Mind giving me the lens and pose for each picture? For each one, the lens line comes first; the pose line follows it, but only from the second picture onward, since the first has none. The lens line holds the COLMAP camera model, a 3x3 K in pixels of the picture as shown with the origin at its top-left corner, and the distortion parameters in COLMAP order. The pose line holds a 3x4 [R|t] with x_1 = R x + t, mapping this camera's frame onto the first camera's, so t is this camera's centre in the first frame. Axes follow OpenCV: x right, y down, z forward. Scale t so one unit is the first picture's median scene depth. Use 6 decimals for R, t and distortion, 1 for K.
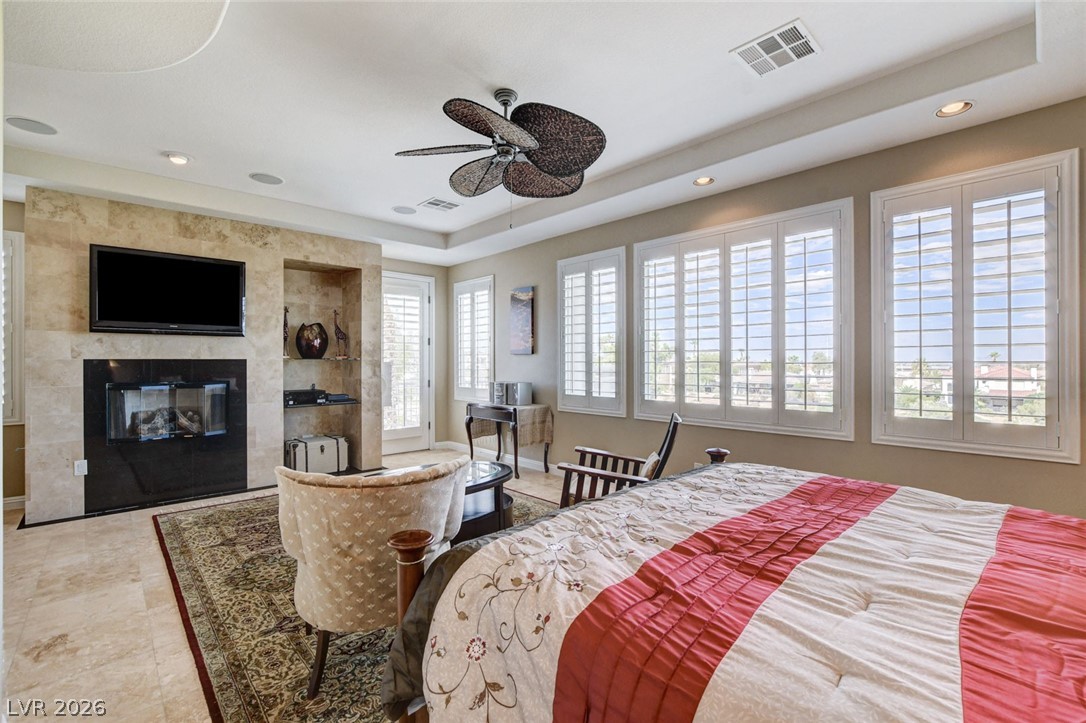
lens RADIAL K [[475.6, 0, 539.5], [0, 475.6, 361.4], [0, 0, 1]] dist [-0.025790, 0.006004]
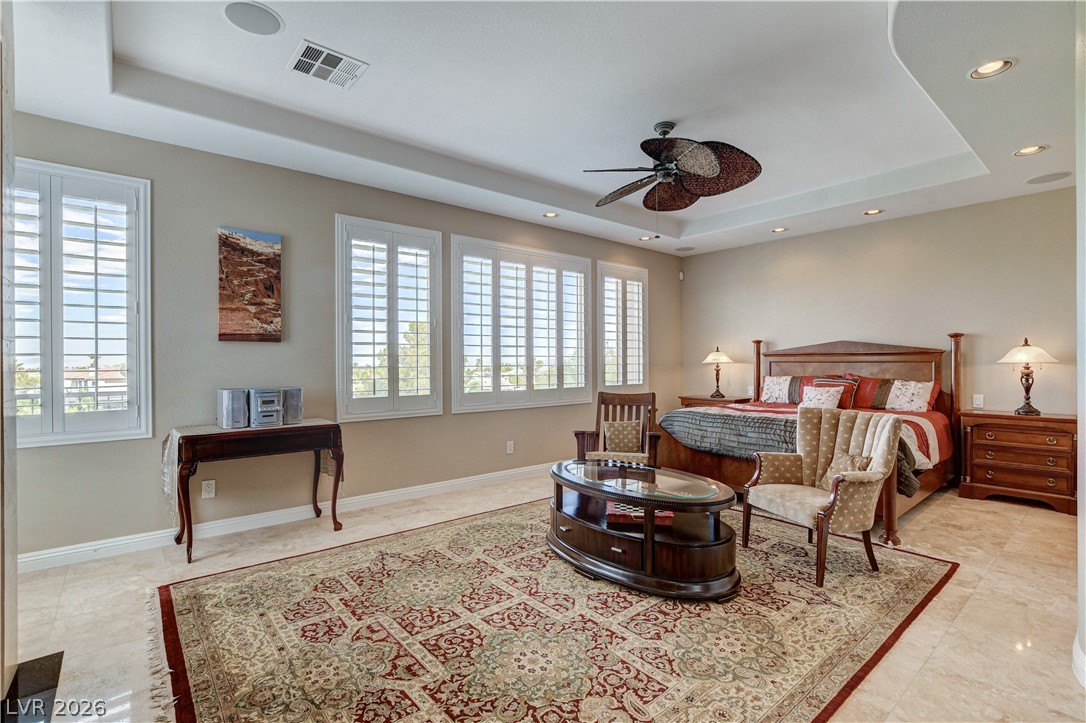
lens RADIAL K [[513.8, 0, 539.8], [0, 513.8, 359.3], [0, 0, 1]] dist [-0.000578, -0.000794]
pose [[0.035619, 0.007033, 0.999341, -0.846064], [0.011719, 0.999904, -0.007455, 0.019723], [-0.999297, 0.011977, 0.035533, 0.782464]]
